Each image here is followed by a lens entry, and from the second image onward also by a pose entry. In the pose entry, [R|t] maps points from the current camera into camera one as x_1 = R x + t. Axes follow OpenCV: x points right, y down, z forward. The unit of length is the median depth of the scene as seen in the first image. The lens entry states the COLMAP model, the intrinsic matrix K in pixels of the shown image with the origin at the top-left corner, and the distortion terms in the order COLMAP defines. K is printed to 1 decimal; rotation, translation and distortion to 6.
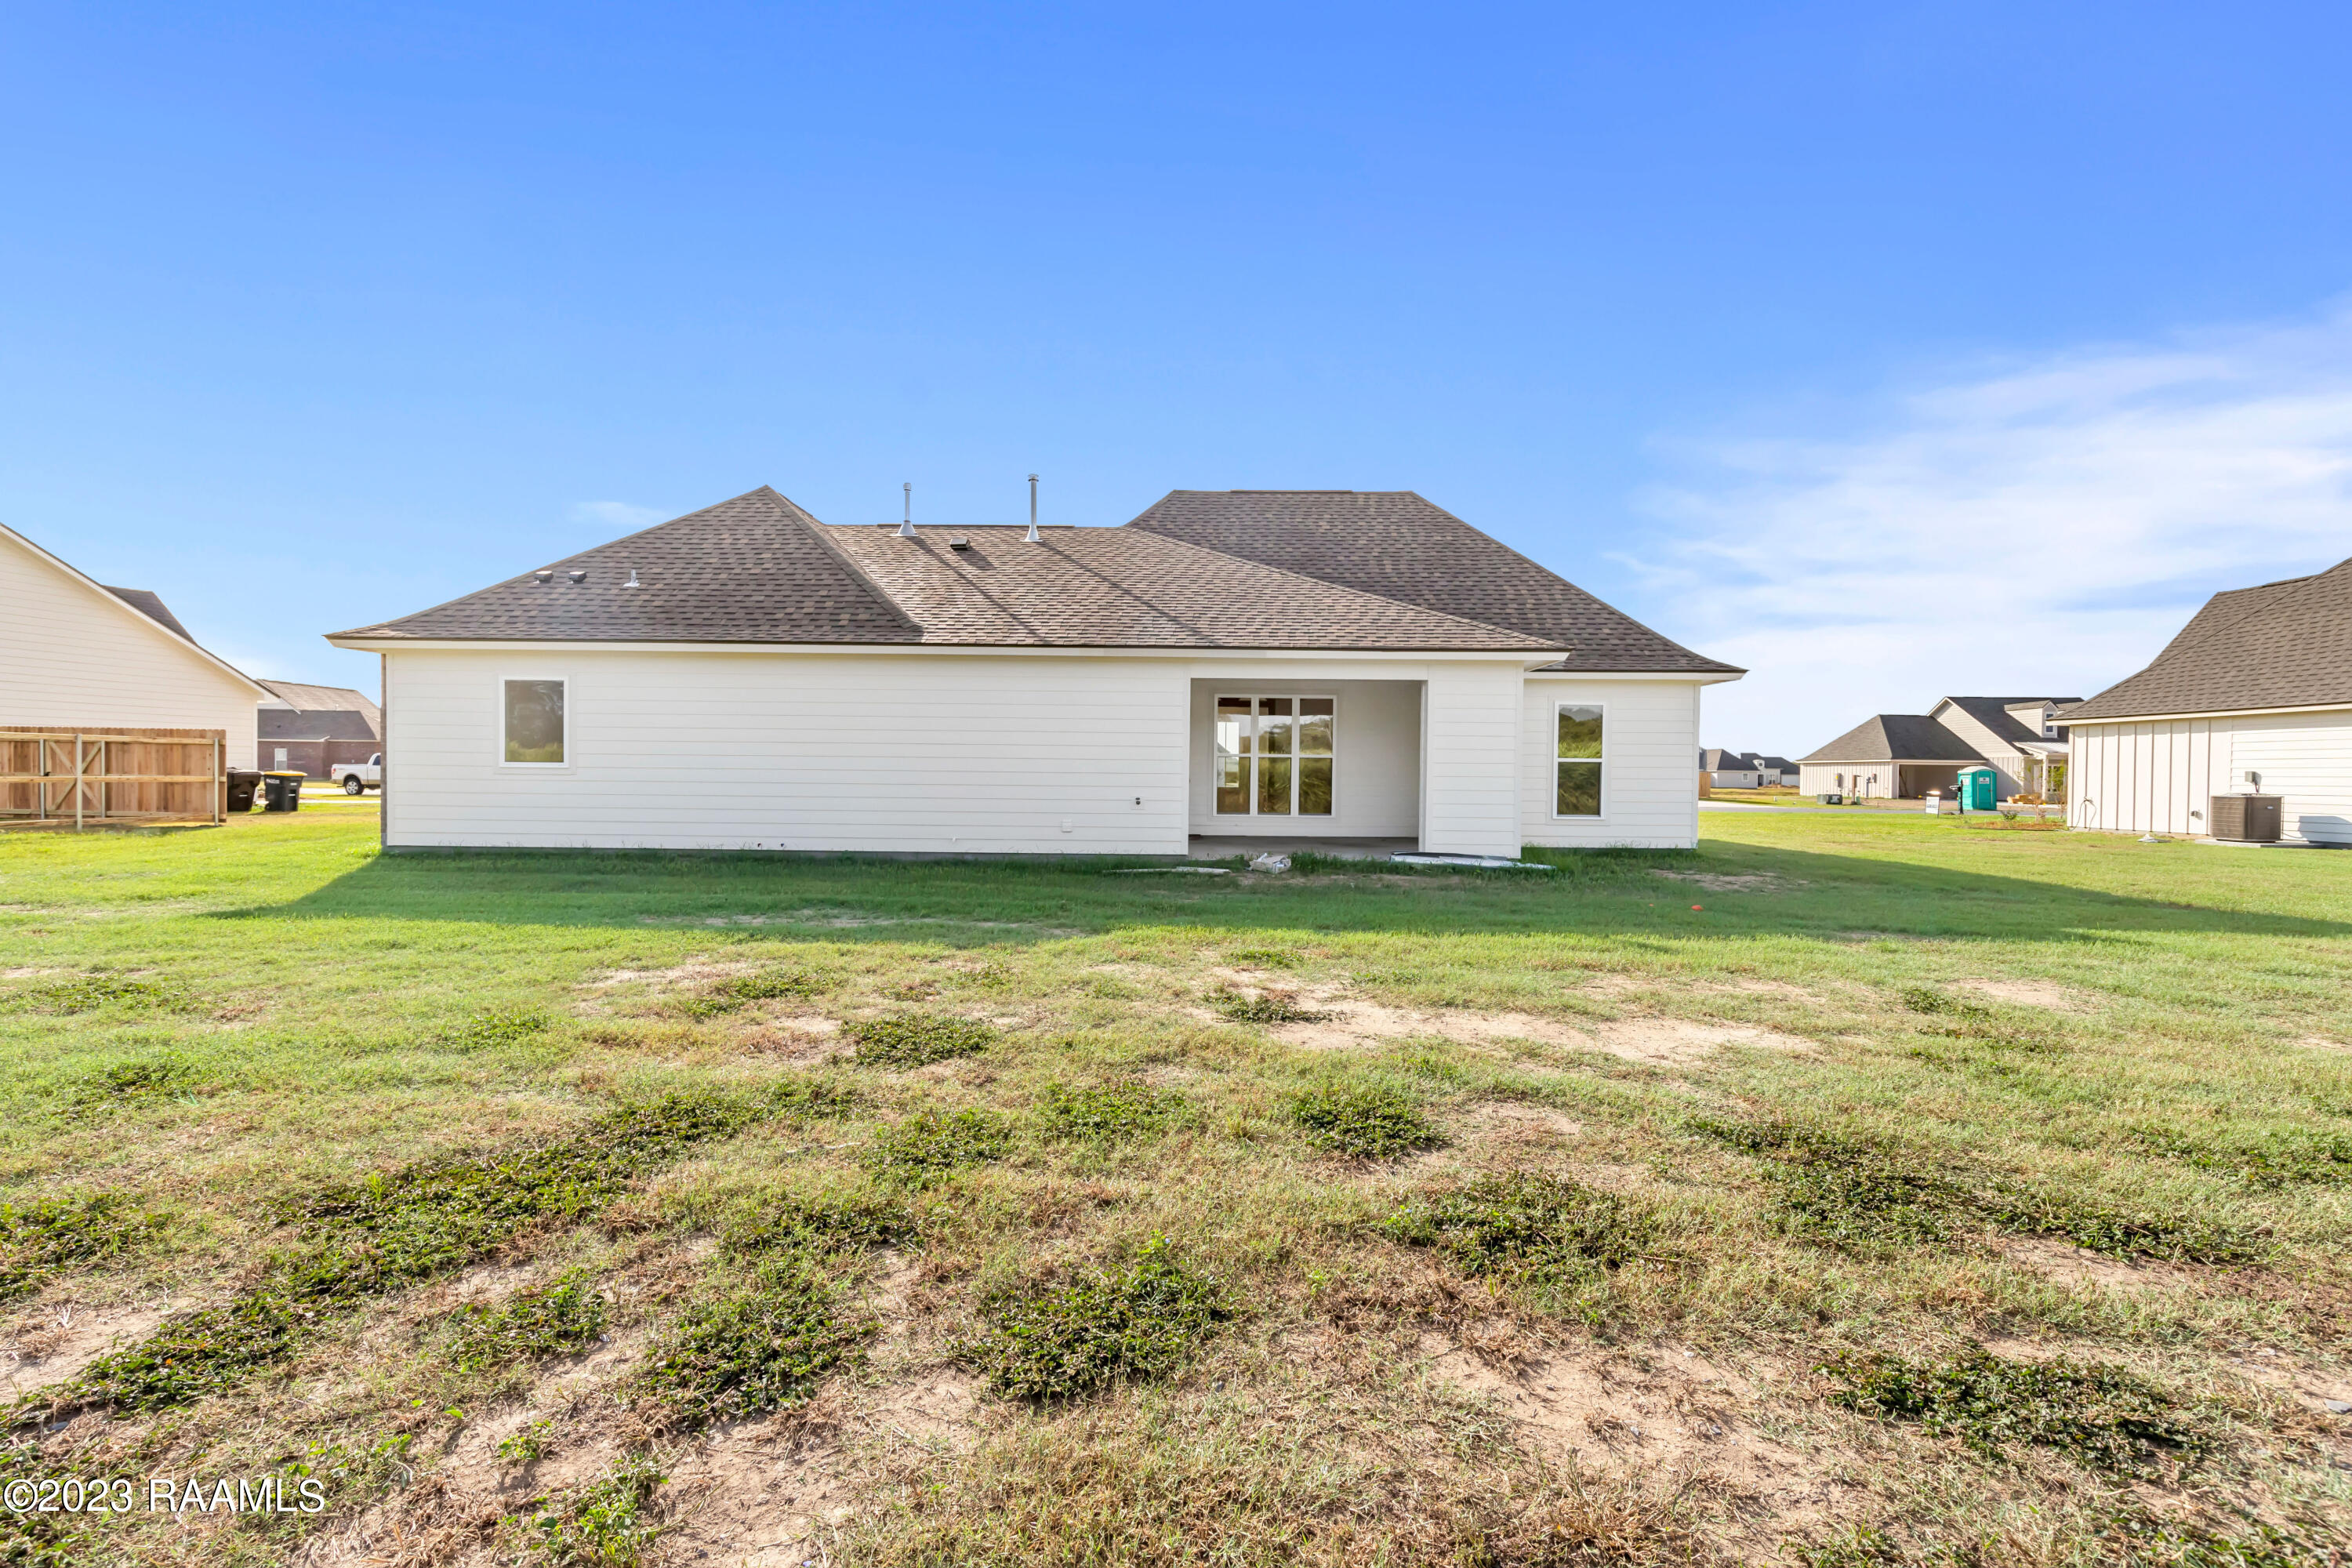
lens RADIAL K [[976.6, 0, 1173.0], [0, 976.6, 772.2], [0, 0, 1]] dist [-0.000956, -0.000383]
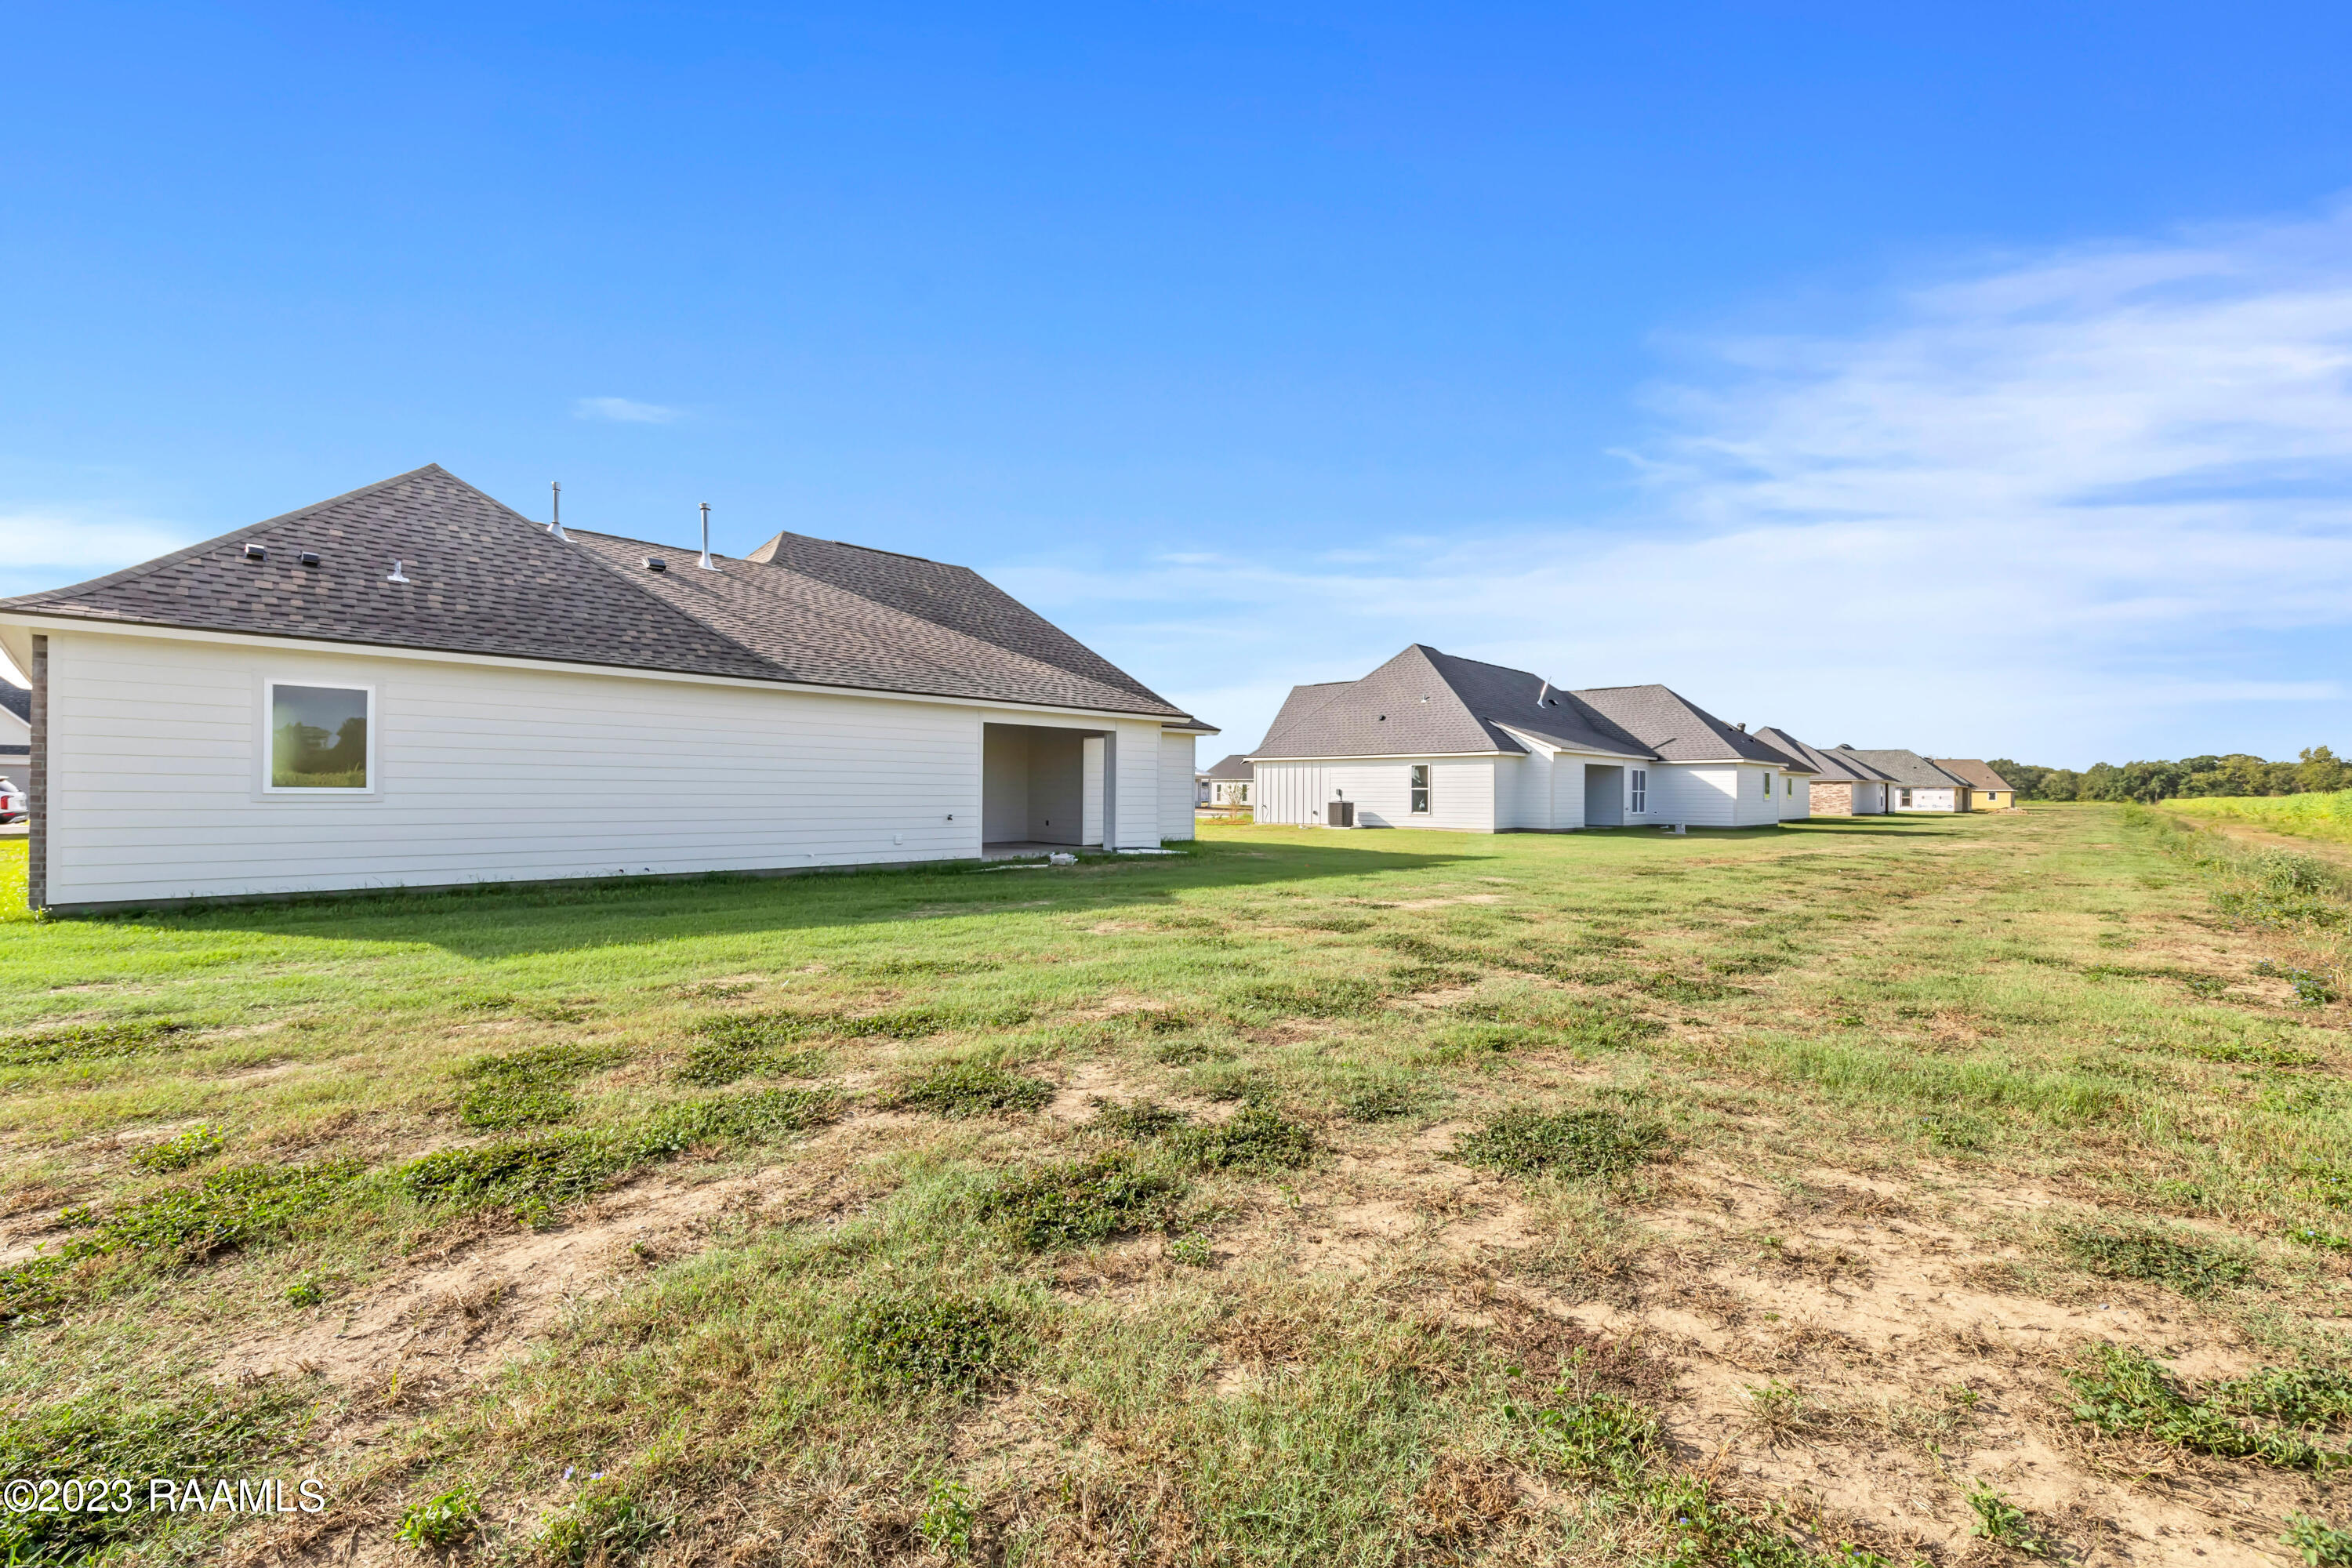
lens RADIAL K [[976.6, 0, 1189.1], [0, 976.6, 791.9], [0, 0, 1]] dist [-0.000956, -0.000383]
pose [[0.685150, -0.005907, 0.728378, -0.747913], [0.004387, 0.999982, 0.003984, -0.007032], [-0.728388, 0.000466, 0.685164, -0.099176]]
